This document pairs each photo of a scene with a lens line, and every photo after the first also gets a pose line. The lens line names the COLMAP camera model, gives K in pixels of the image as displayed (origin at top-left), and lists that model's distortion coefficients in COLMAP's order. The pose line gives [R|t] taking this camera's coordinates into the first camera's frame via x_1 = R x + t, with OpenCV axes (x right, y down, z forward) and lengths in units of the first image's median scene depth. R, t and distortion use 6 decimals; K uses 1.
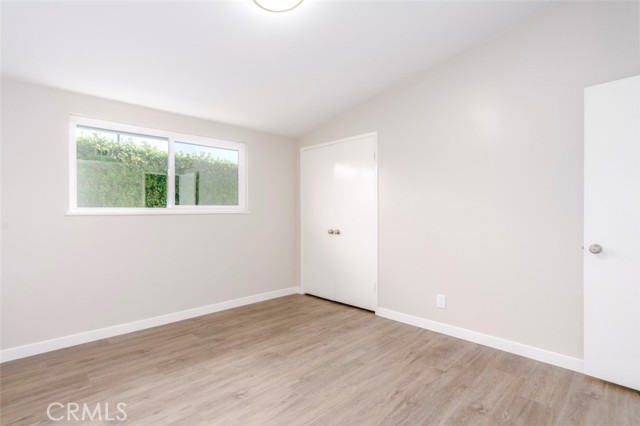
lens RADIAL K [[314.0, 0, 314.8], [0, 314.0, 213.0], [0, 0, 1]] dist [0.000083, 0.000190]
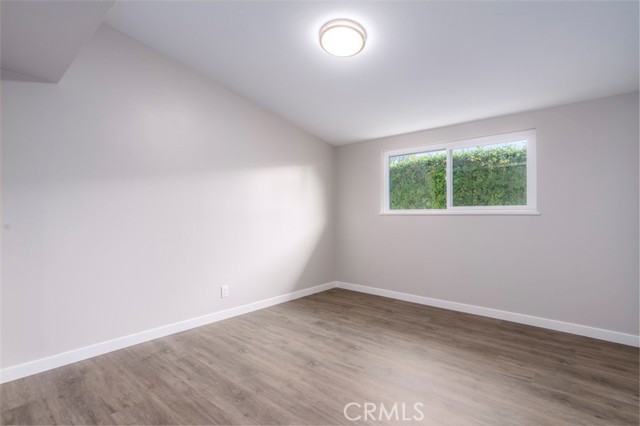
lens RADIAL K [[314.0, 0, 314.5], [0, 314.0, 212.4], [0, 0, 1]] dist [0.000083, 0.000190]
pose [[0.075817, 0.000406, -0.997122, 0.721708], [-0.002203, 0.999998, 0.000239, -0.003172], [0.997119, 0.002179, 0.075818, 0.478539]]
